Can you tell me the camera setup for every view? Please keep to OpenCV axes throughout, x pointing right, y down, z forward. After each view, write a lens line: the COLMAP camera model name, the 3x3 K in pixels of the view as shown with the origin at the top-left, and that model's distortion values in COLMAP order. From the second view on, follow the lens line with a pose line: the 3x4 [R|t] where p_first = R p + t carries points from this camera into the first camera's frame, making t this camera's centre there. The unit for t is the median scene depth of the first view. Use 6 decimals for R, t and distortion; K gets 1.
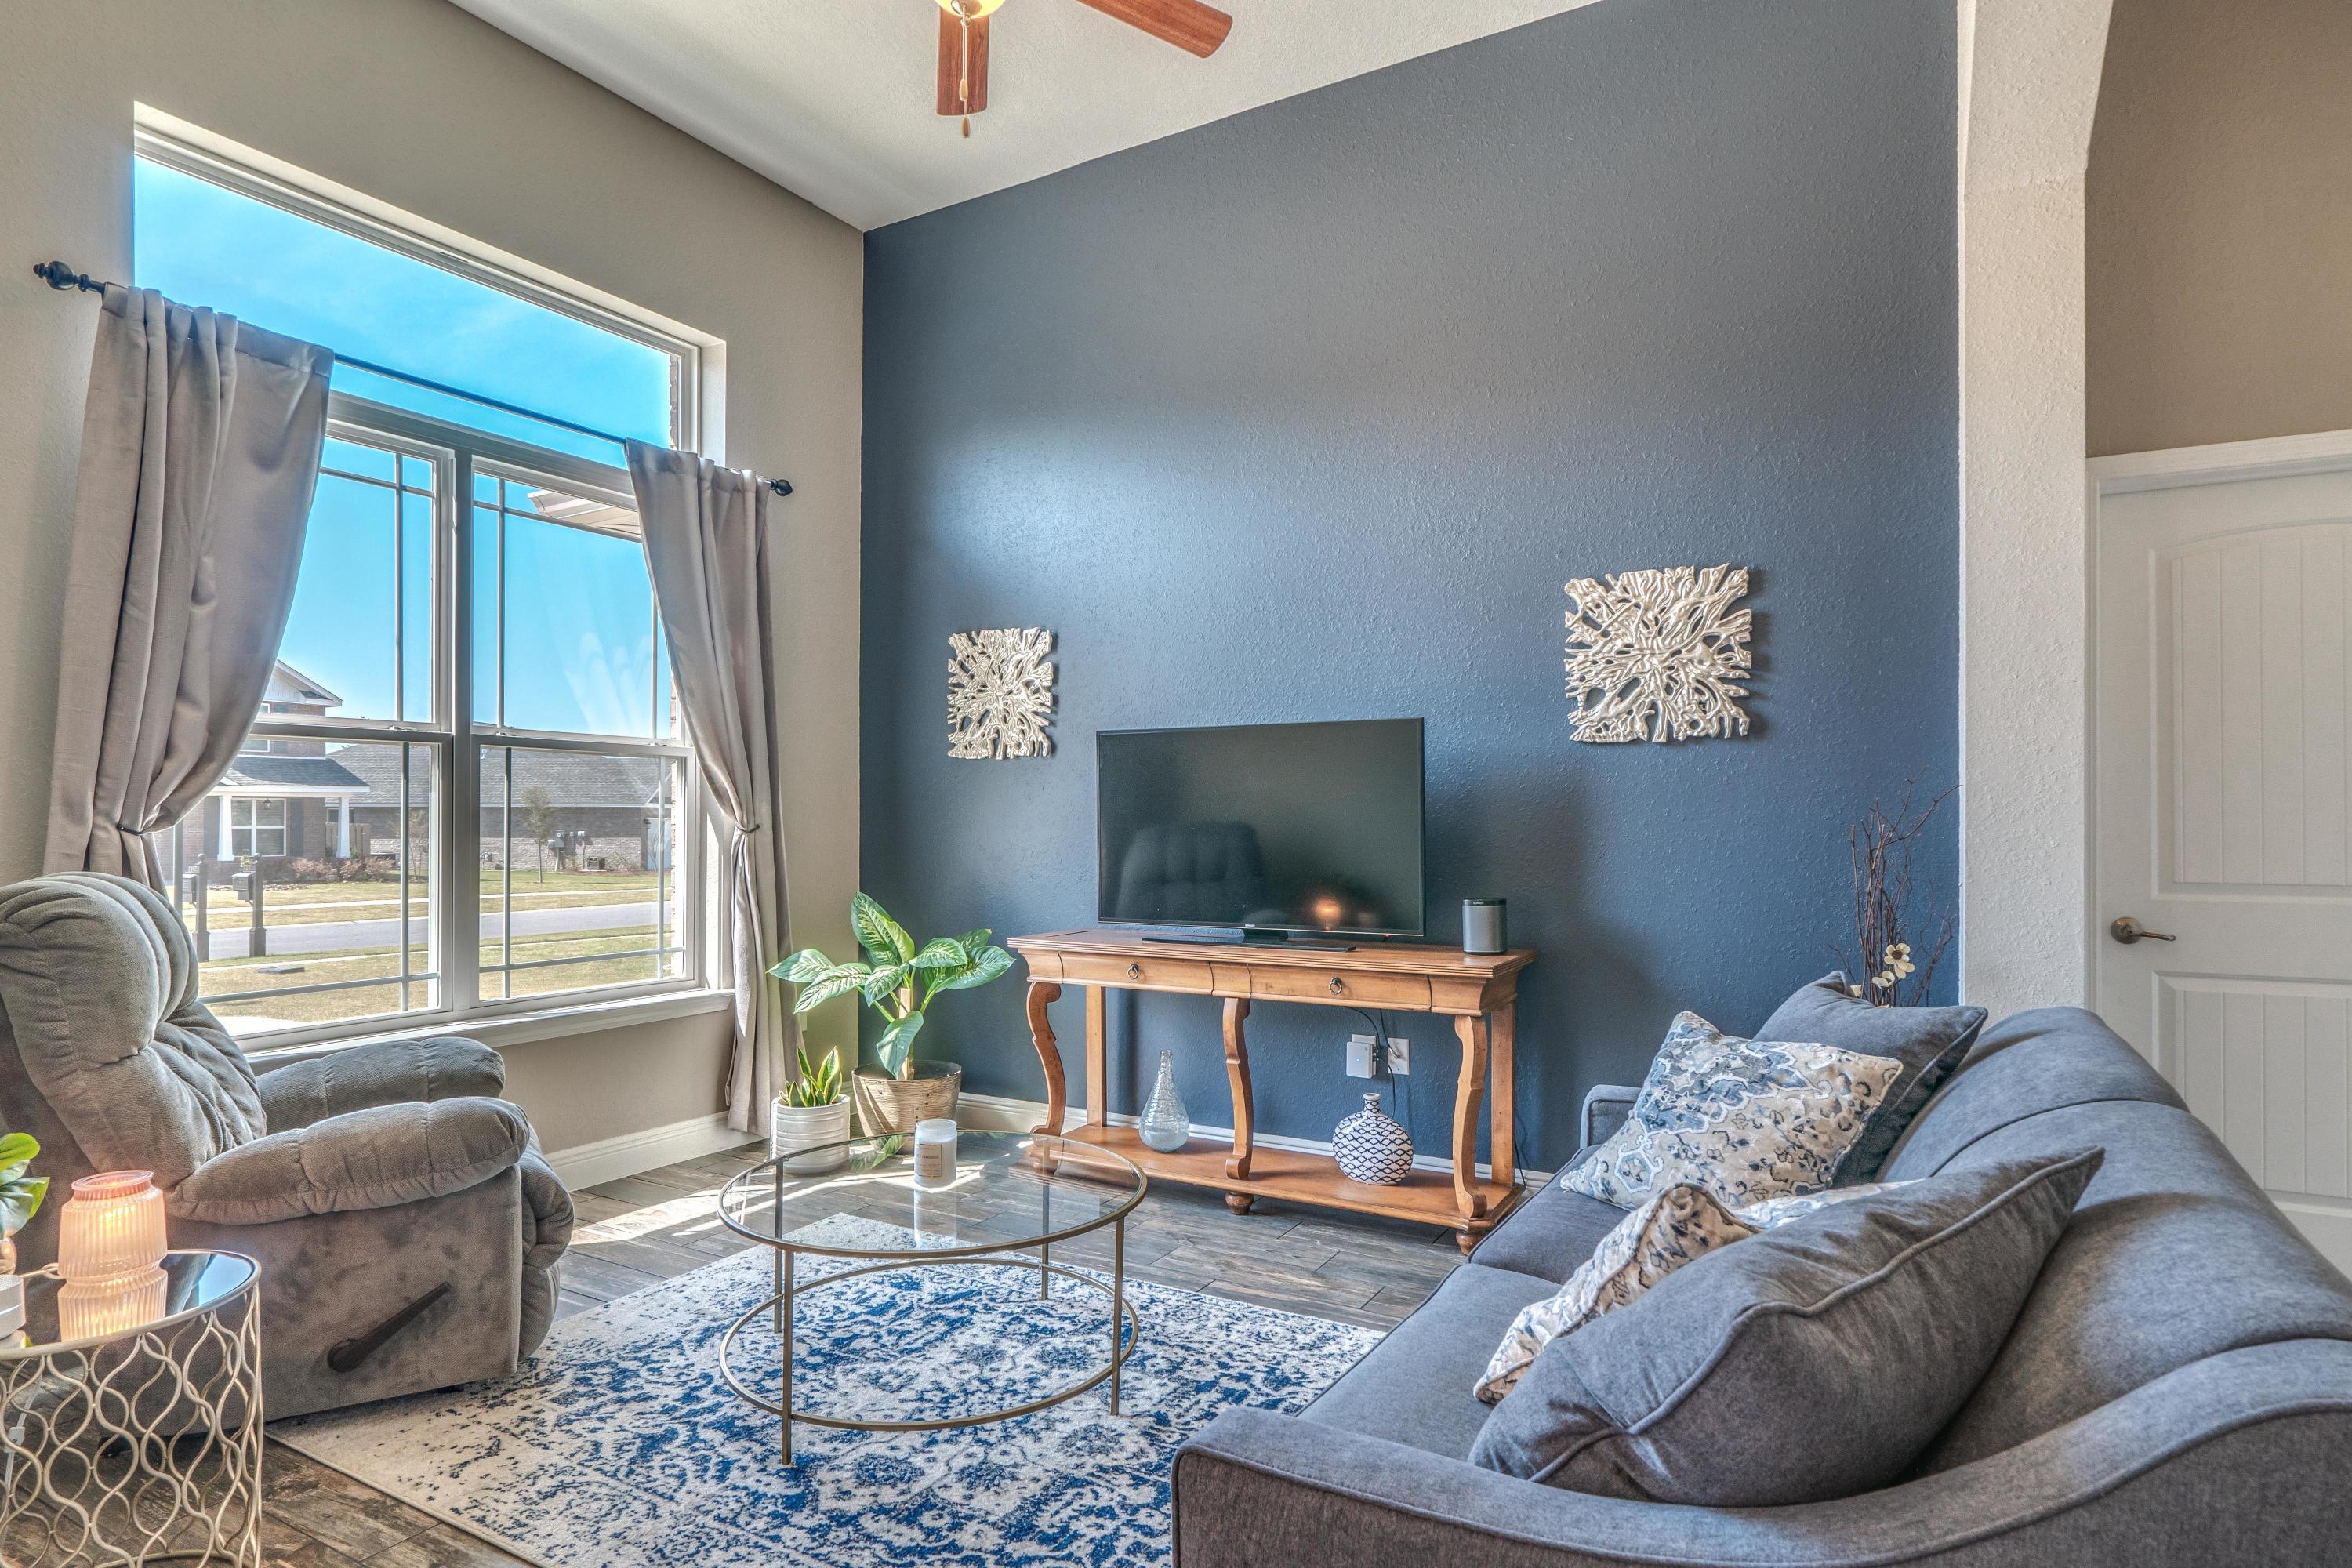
lens RADIAL K [[1279.1, 0, 1176.0], [0, 1279.1, 784.0], [0, 0, 1]] dist [0.059075, -0.000406]
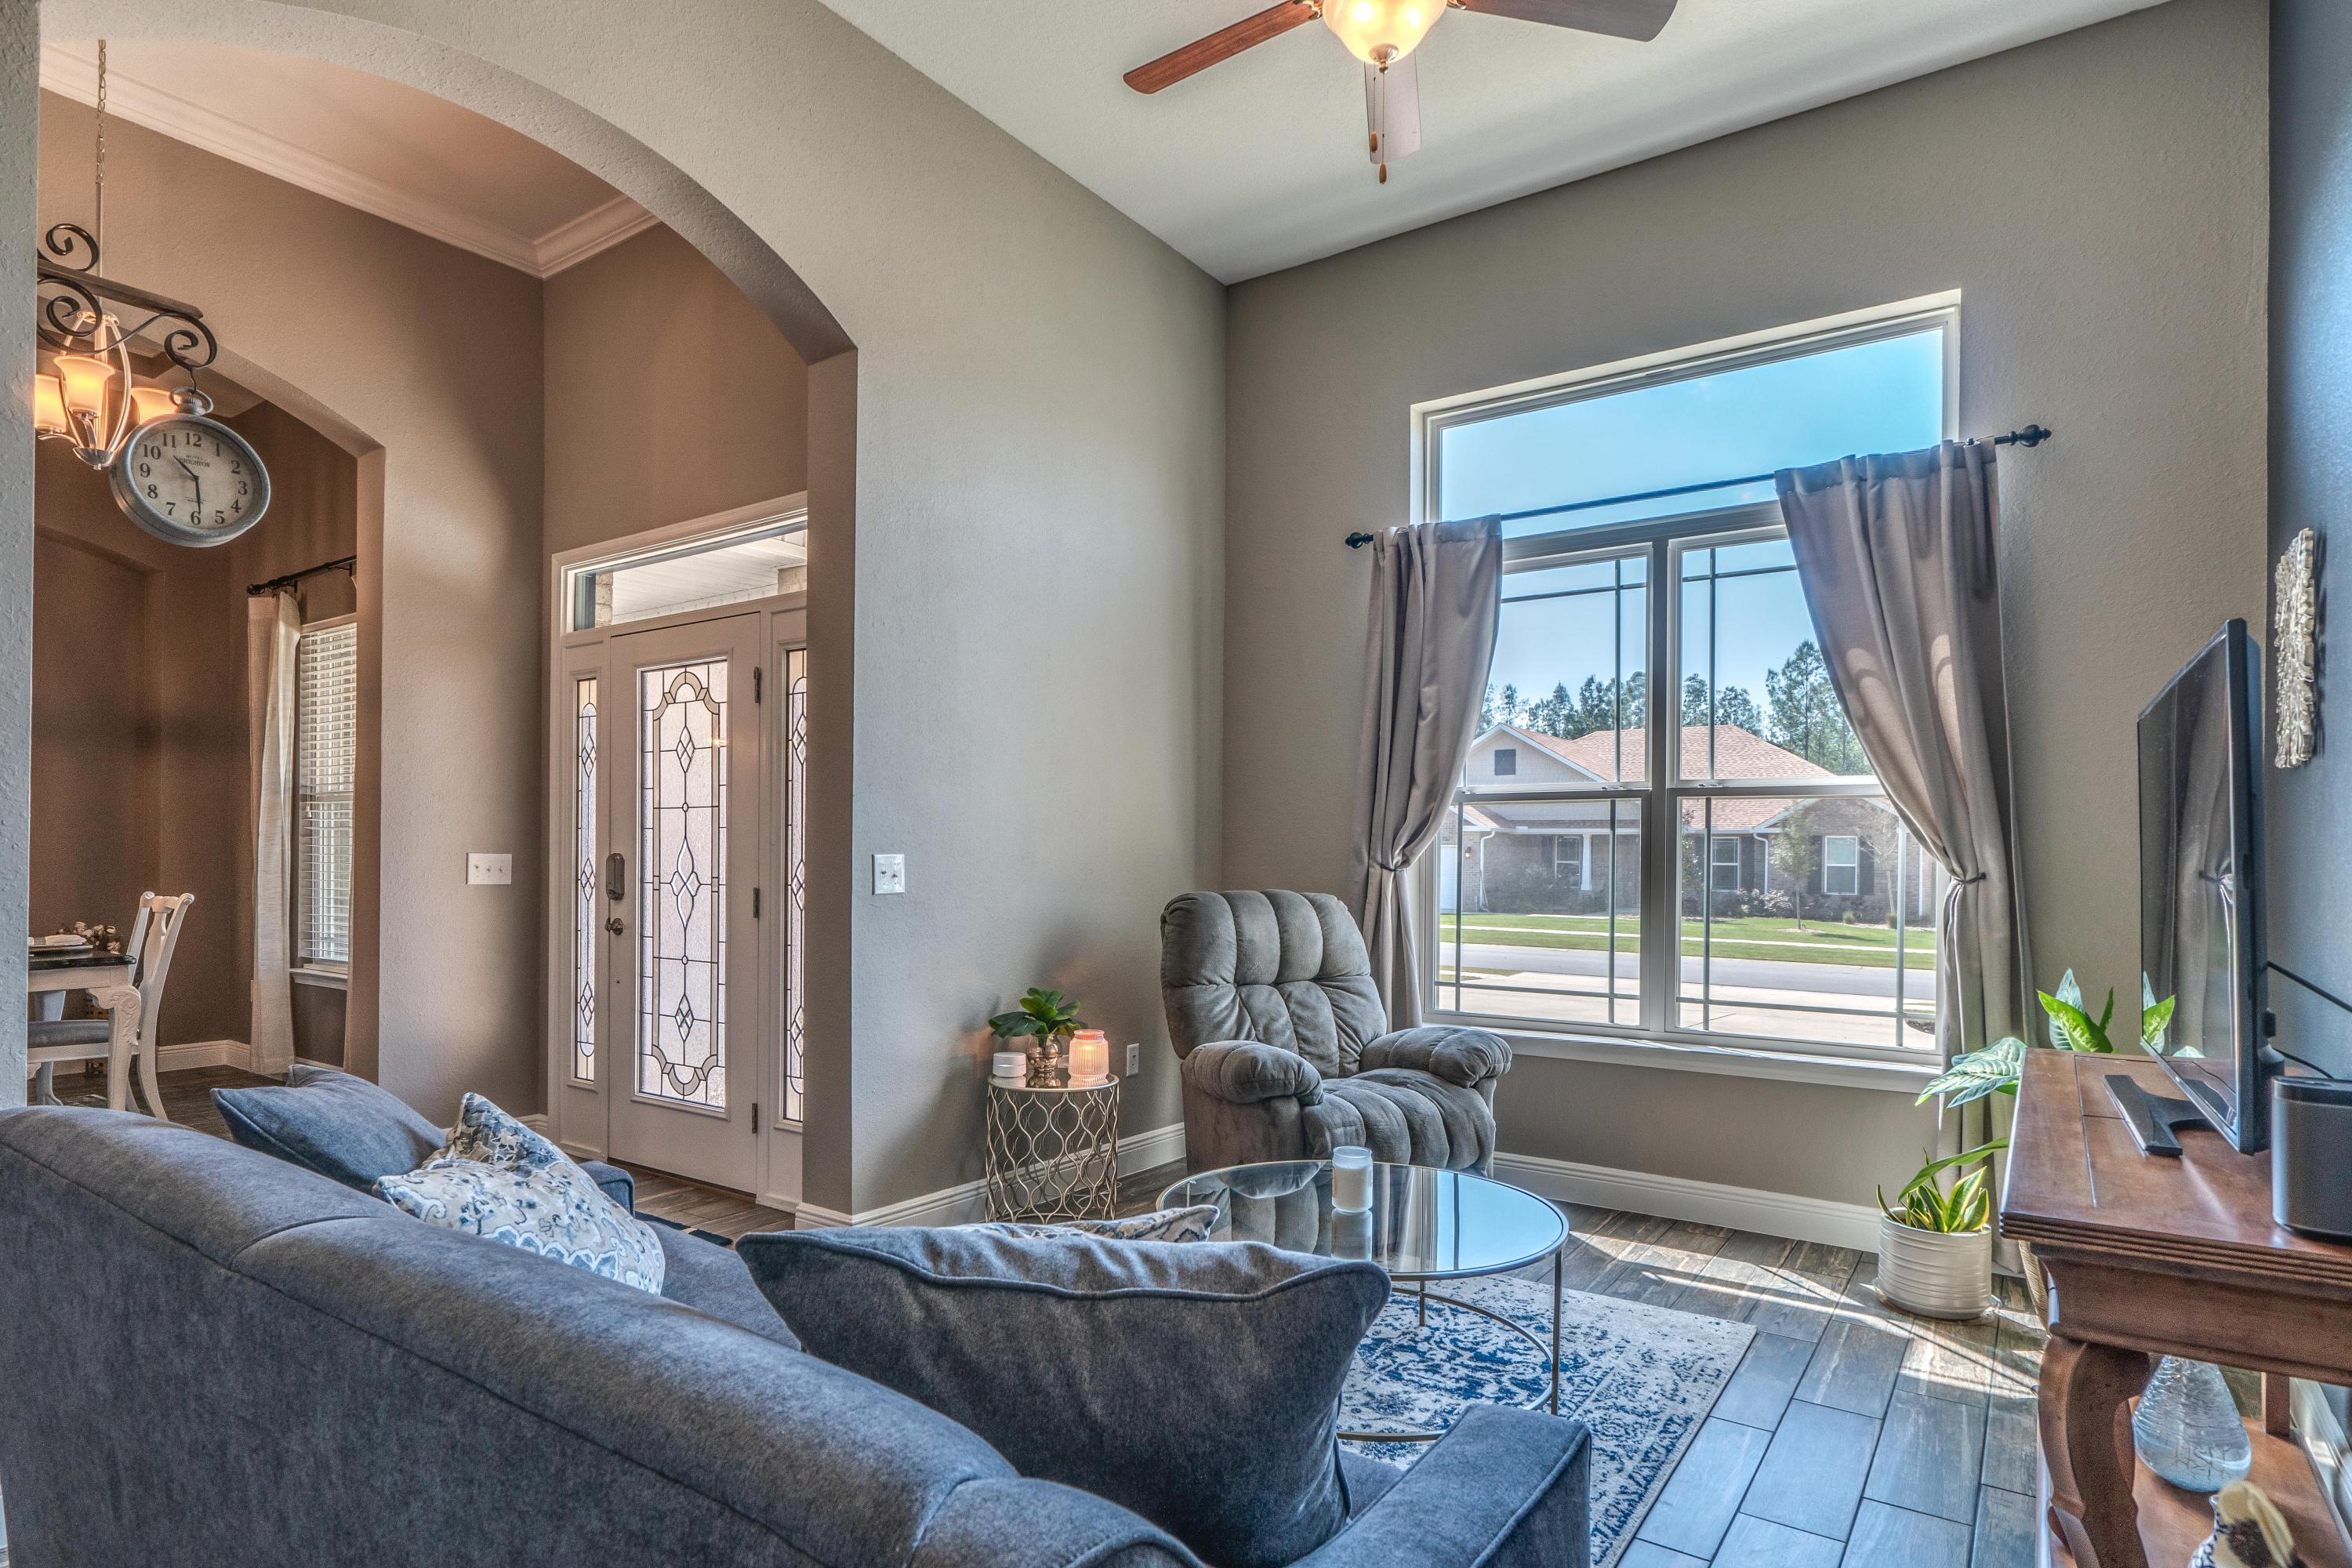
lens RADIAL K [[1292.2, 0, 1147.0], [0, 1292.2, 840.6], [0, 0, 1]] dist [-0.003330, -0.002276]
pose [[-0.104126, -0.017663, -0.994407, 0.619853], [0.011089, 0.999760, -0.018919, 0.023395], [0.994502, -0.012997, -0.103905, 0.678682]]
